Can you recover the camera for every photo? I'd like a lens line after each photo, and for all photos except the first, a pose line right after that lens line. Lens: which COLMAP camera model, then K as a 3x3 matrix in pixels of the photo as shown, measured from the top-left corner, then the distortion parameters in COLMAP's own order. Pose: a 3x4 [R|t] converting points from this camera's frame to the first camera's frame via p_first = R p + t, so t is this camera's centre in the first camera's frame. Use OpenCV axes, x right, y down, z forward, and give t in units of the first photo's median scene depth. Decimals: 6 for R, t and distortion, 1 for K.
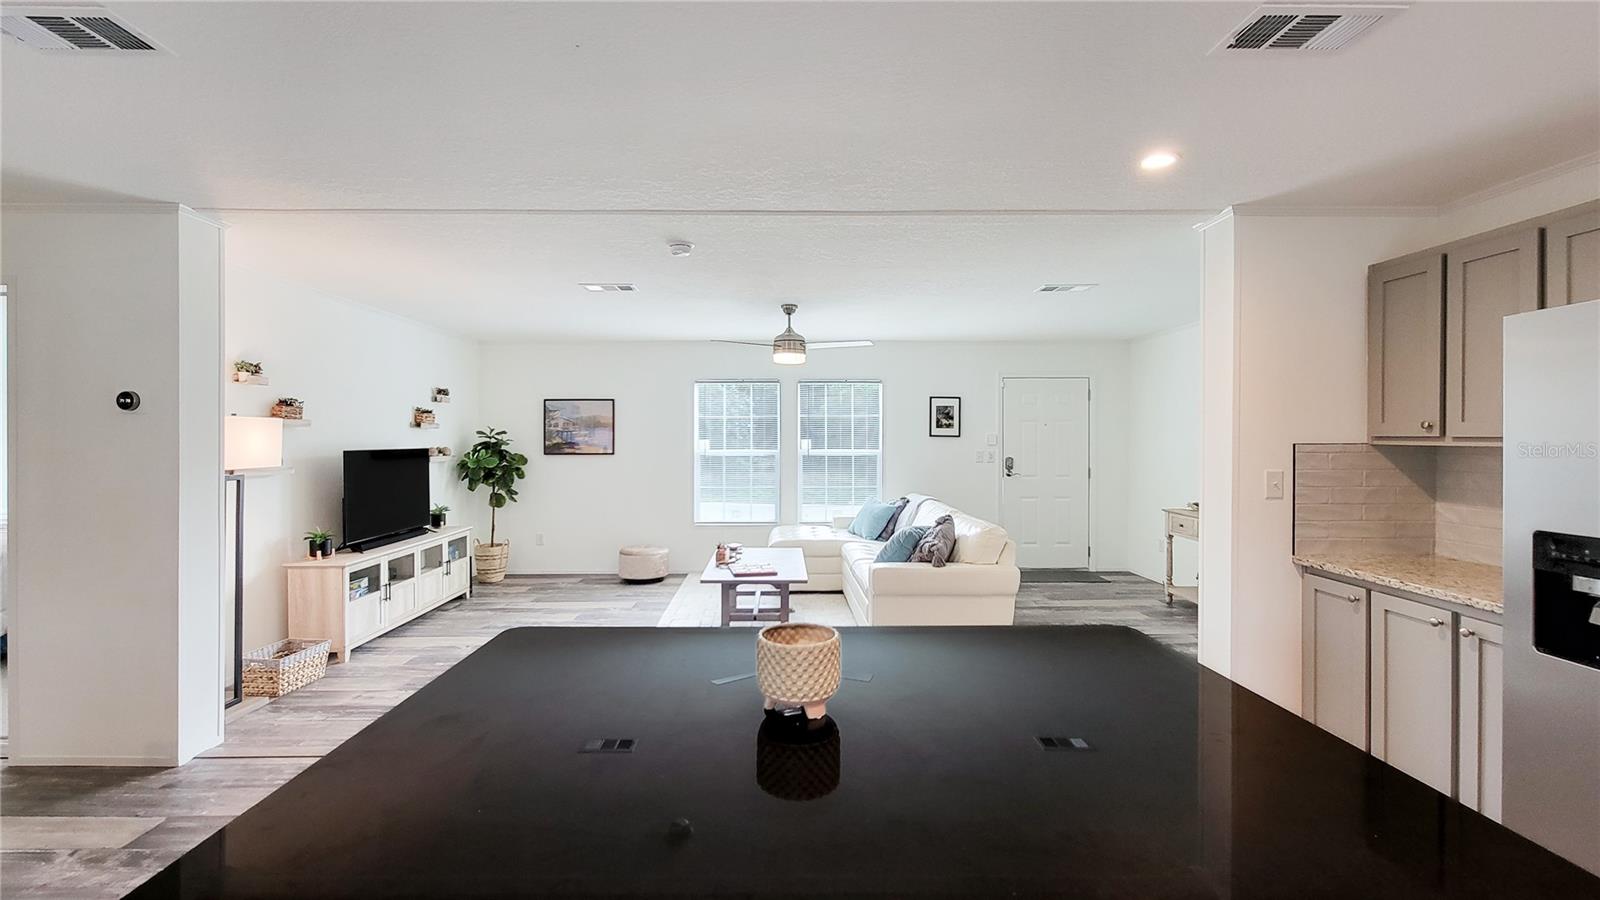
lens RADIAL K [[662.0, 0, 787.8], [0, 662.0, 437.9], [0, 0, 1]] dist [-0.002010, -0.000098]
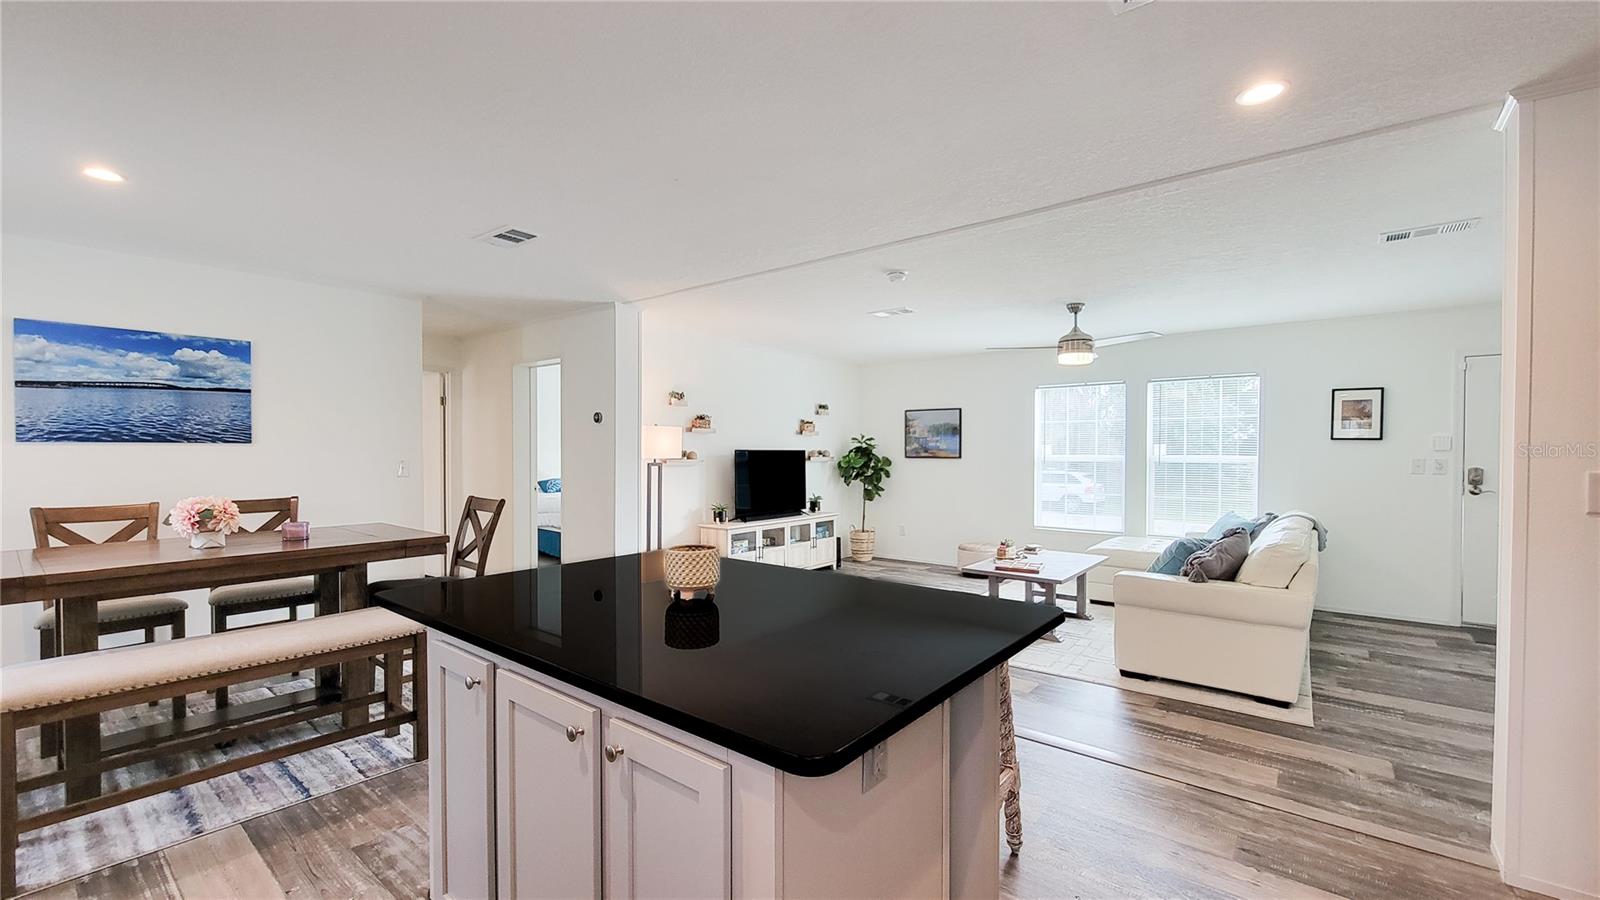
lens RADIAL K [[659.5, 0, 802.5], [0, 659.5, 454.1], [0, 0, 1]] dist [0.000036, 0.000010]
pose [[0.773036, 0.006079, -0.634334, 0.264548], [-0.002745, 0.999977, 0.006238, 0.014196], [0.634357, -0.003081, 0.773034, -0.009017]]
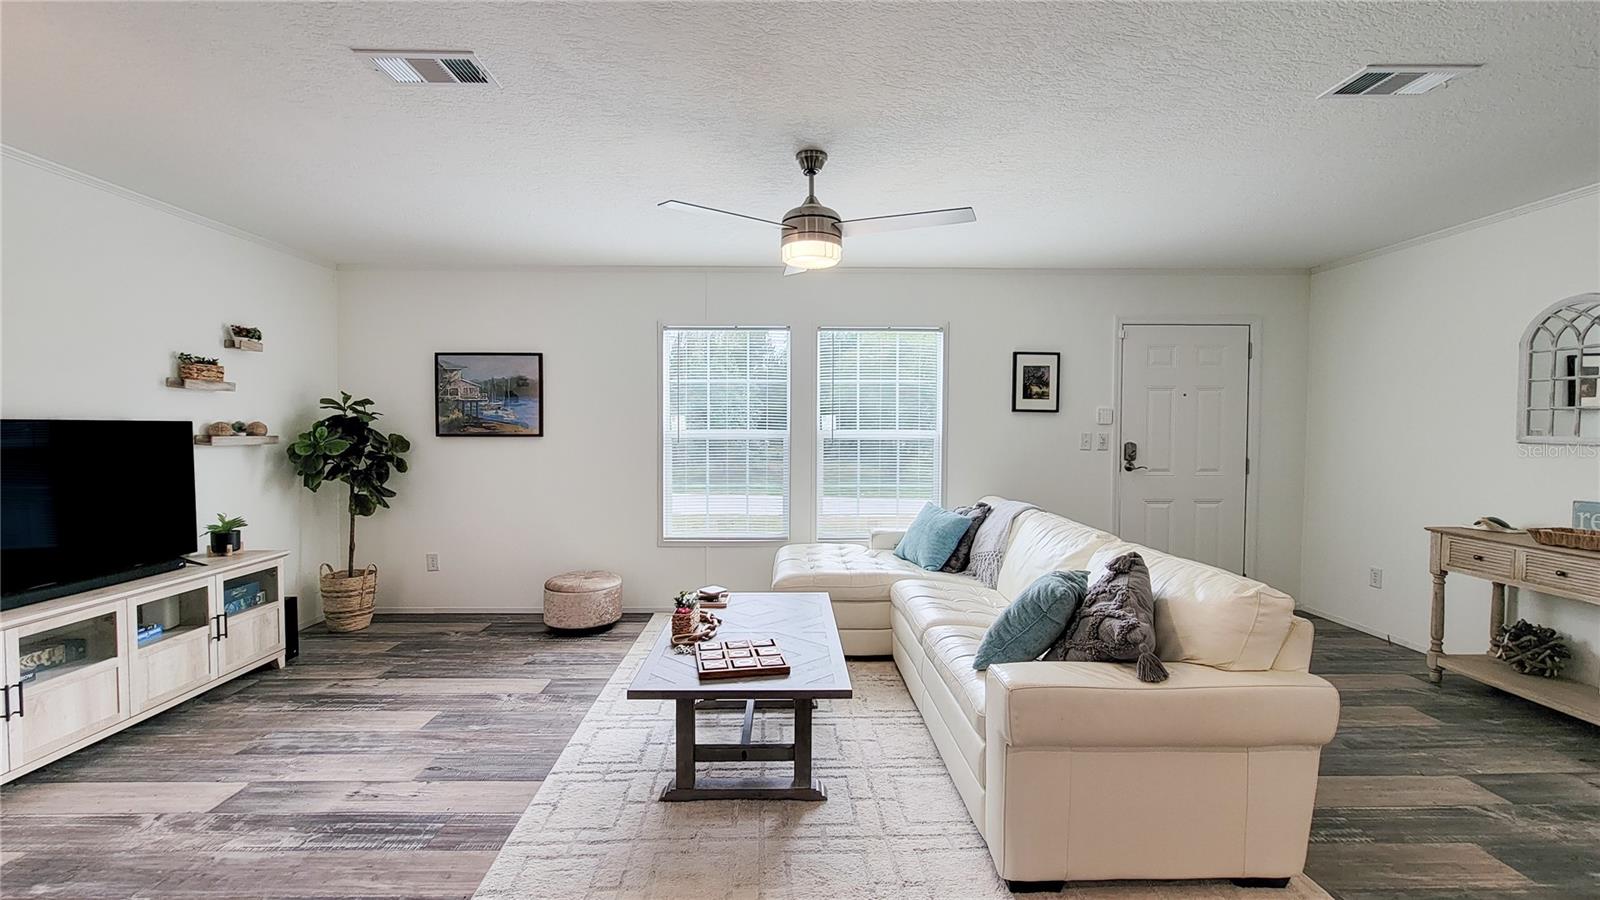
lens RADIAL K [[652.9, 0, 800.2], [0, 652.9, 446.7], [0, 0, 1]] dist [-0.001663, -0.000226]
pose [[0.999945, 0.003342, 0.009968, -0.009959], [-0.003625, 0.999588, 0.028487, 0.018458], [-0.009869, -0.028521, 0.999544, 0.397010]]
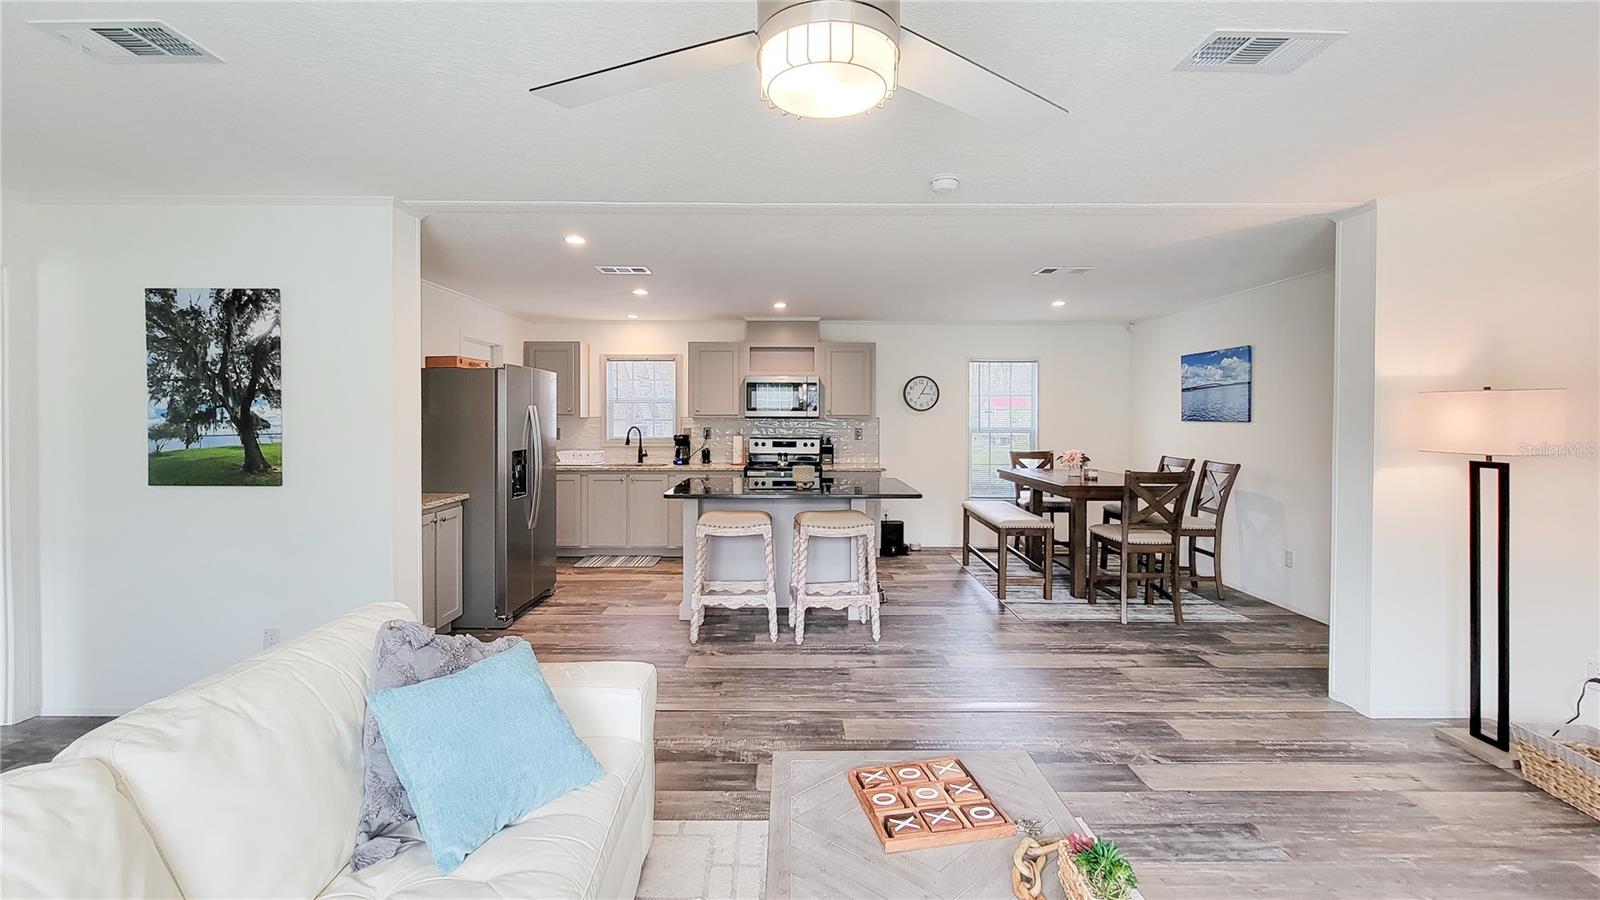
lens RADIAL K [[670.7, 0, 797.8], [0, 670.7, 423.4], [0, 0, 1]] dist [-0.000685, -0.000175]
pose [[-0.999968, -0.004439, -0.006682, 0.013850], [-0.004526, 0.999904, 0.013111, 0.000922], [0.006623, 0.013141, -0.999892, 1.055712]]
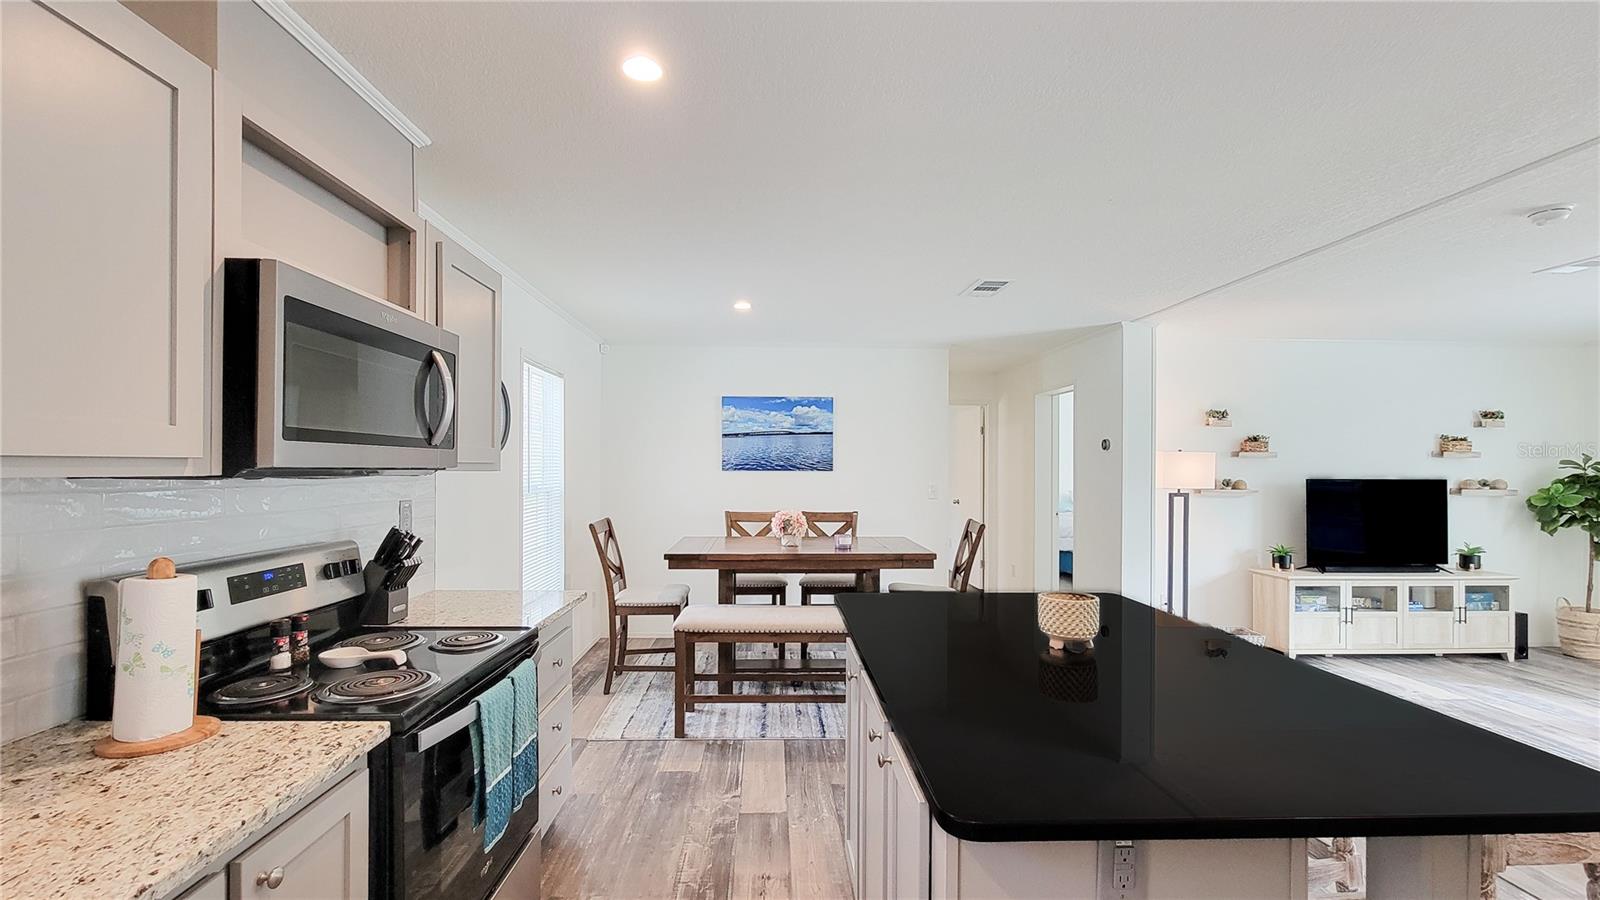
lens RADIAL K [[662.8, 0, 790.7], [0, 662.8, 463.9], [0, 0, 1]] dist [0.001407, 0.000199]
pose [[0.023739, -0.001957, -0.999716, 0.330231], [-0.005819, 0.999981, -0.002096, 0.000965], [0.999701, 0.005867, 0.023727, 0.073323]]
